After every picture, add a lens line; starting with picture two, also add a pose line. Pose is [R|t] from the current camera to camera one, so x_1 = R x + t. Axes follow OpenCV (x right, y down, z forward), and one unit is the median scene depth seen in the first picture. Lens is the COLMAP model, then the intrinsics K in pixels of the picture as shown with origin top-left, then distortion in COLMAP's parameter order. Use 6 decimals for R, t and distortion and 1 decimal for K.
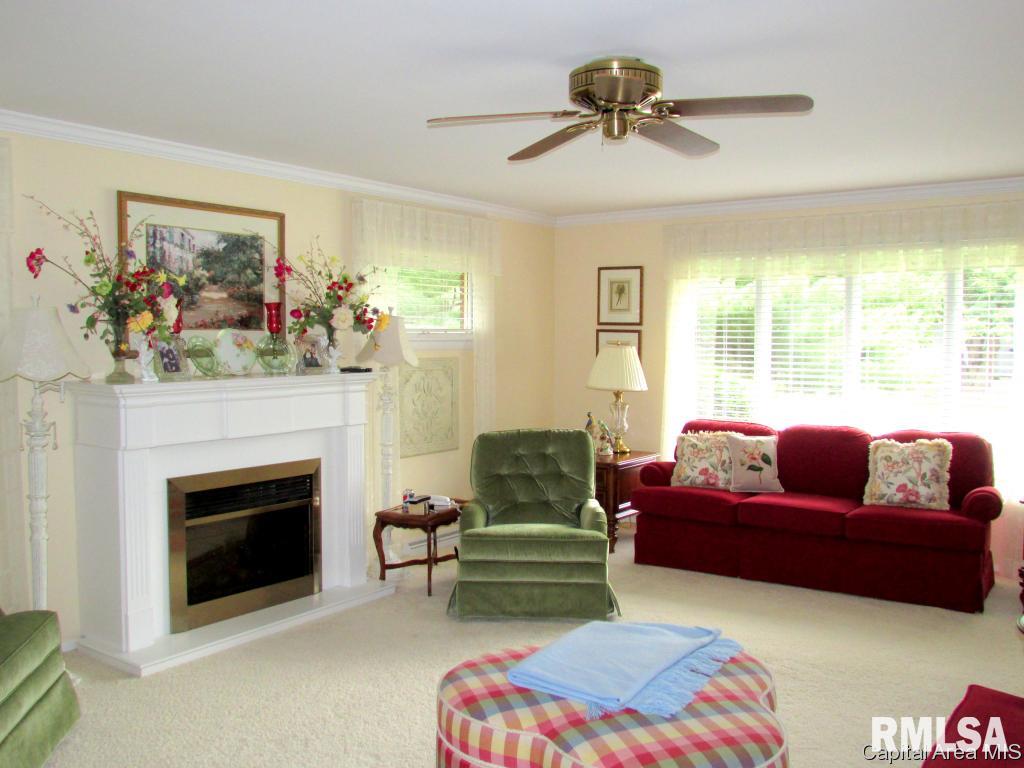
lens RADIAL K [[907.5, 0, 509.7], [0, 907.5, 384.3], [0, 0, 1]] dist [-0.033724, -0.003213]
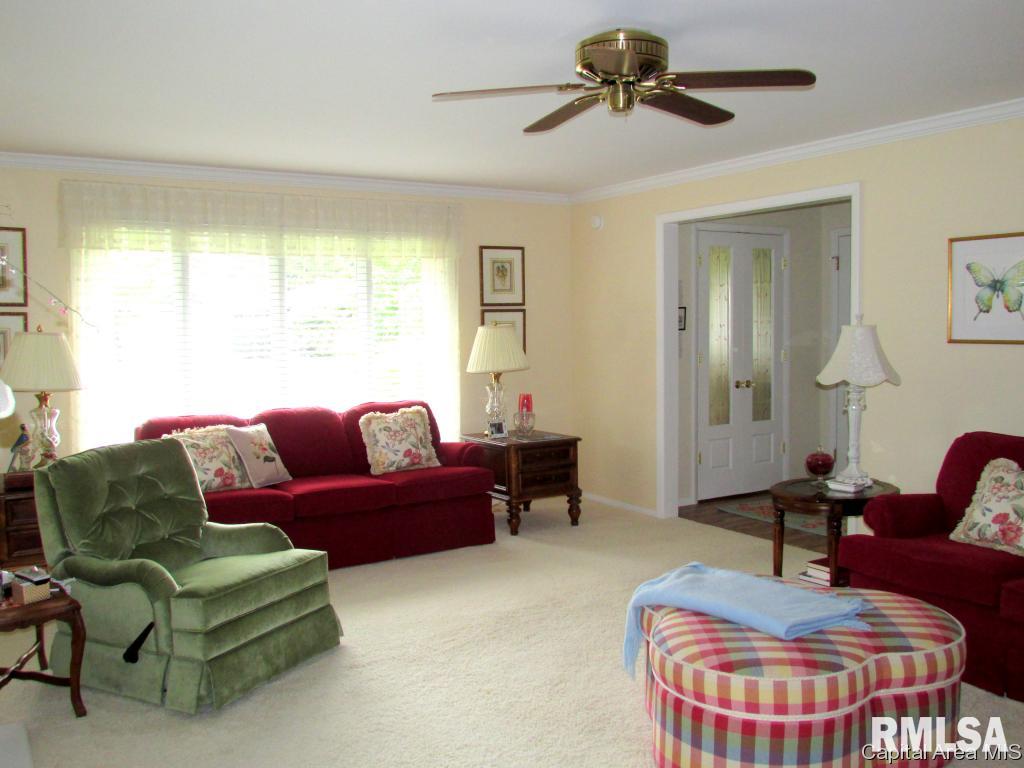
lens RADIAL K [[938.7, 0, 512.3], [0, 938.7, 343.2], [0, 0, 1]] dist [0.003091, -0.000747]
pose [[0.385114, -0.032296, 0.922304, -0.643366], [0.057297, 0.998296, 0.011033, -0.028249], [-0.921089, 0.048596, 0.386308, 0.480258]]
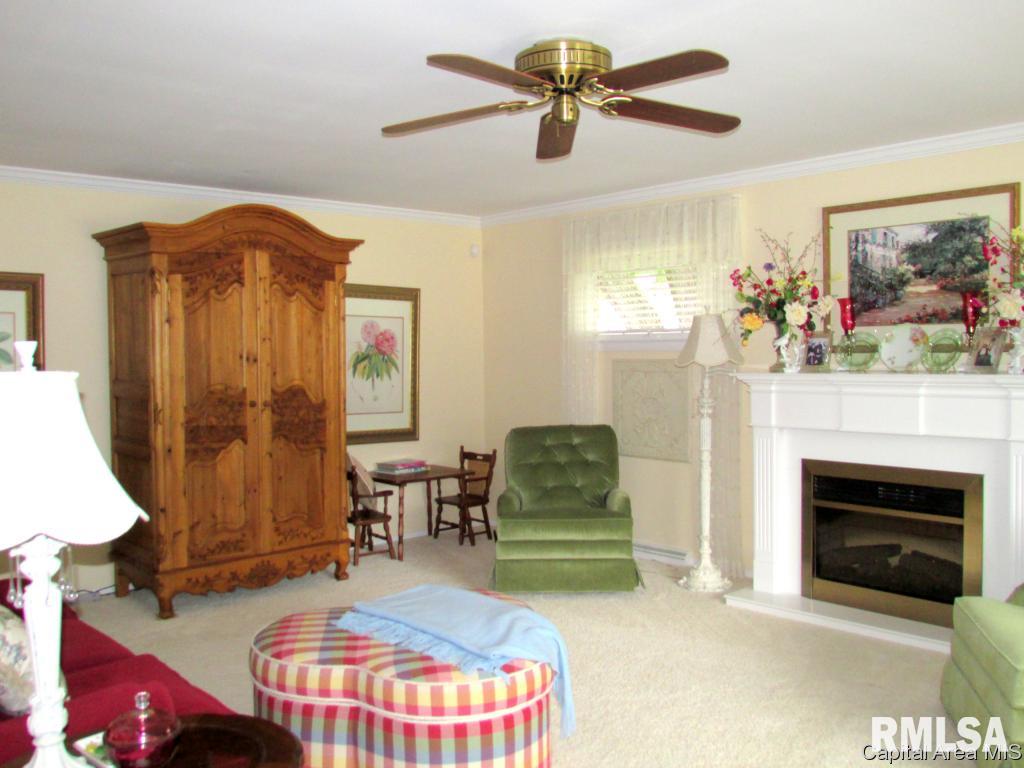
lens RADIAL K [[907.5, 0, 509.7], [0, 907.5, 384.3], [0, 0, 1]] dist [-0.033724, -0.003213]
pose [[-0.201008, 0.037742, -0.978862, 0.714999], [-0.037976, 0.998206, 0.046286, -0.024465], [0.978853, 0.046477, -0.199214, 0.767214]]
